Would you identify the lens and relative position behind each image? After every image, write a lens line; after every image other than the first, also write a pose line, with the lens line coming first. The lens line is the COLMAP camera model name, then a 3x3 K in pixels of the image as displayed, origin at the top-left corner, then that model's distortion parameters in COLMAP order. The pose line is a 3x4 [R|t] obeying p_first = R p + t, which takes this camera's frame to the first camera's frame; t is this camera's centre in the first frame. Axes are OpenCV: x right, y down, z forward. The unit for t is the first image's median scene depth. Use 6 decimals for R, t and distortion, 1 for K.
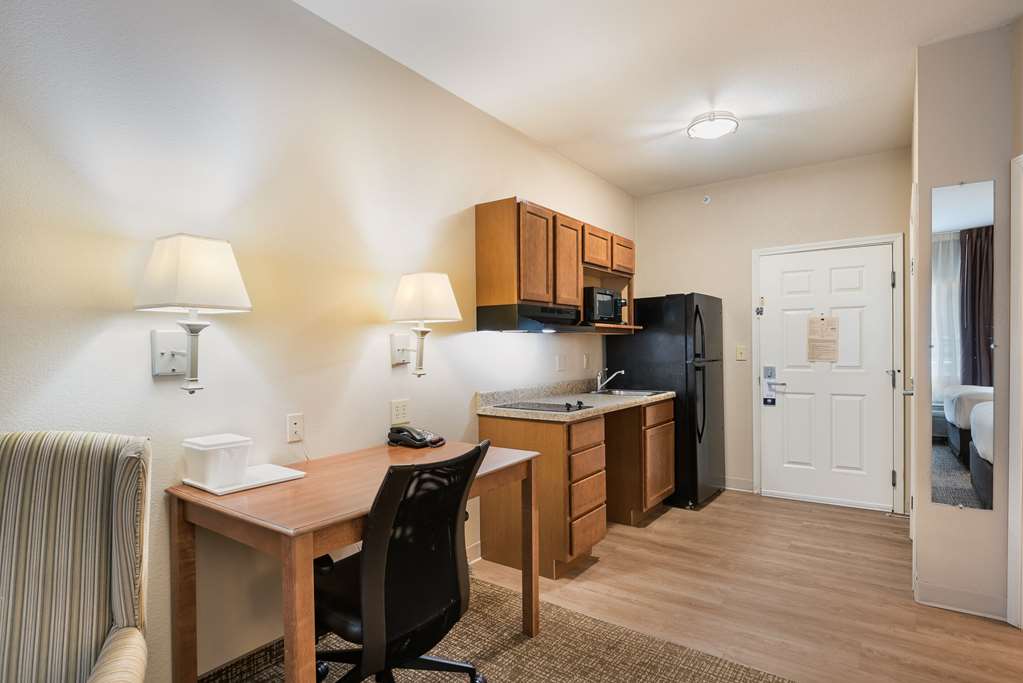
lens RADIAL K [[547.0, 0, 509.0], [0, 547.0, 337.8], [0, 0, 1]] dist [0.015041, -0.001026]
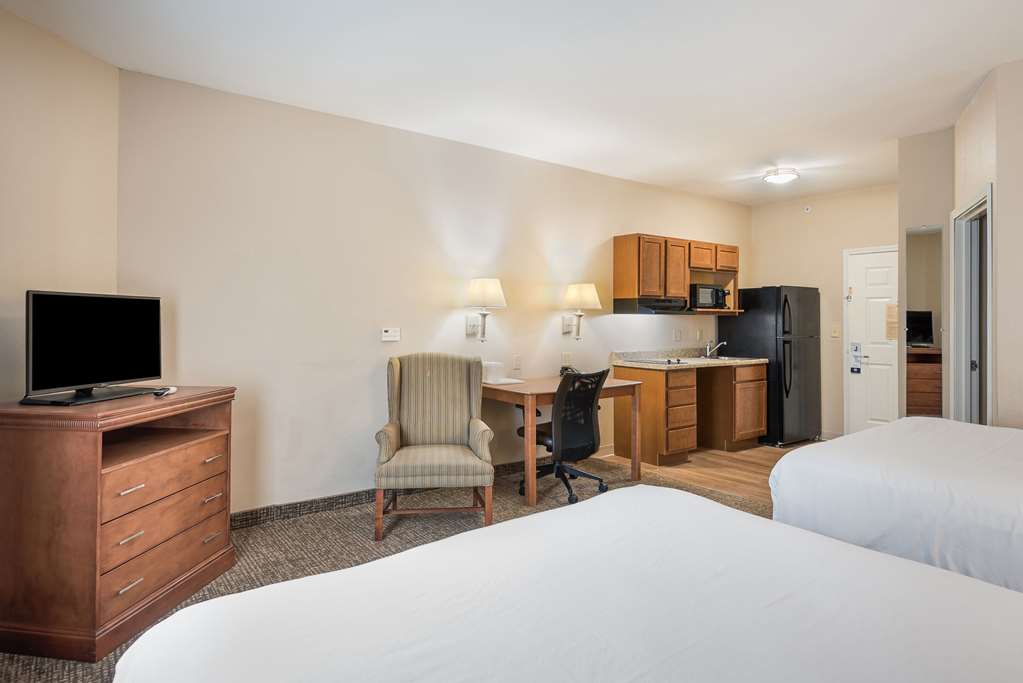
lens RADIAL K [[547.0, 0, 505.2], [0, 547.0, 331.5], [0, 0, 1]] dist [0.015041, -0.001026]
pose [[0.955553, 0.022109, -0.293989, 0.105410], [-0.010714, 0.999130, 0.040315, -0.020518], [0.294624, -0.035374, 0.954958, -0.604409]]
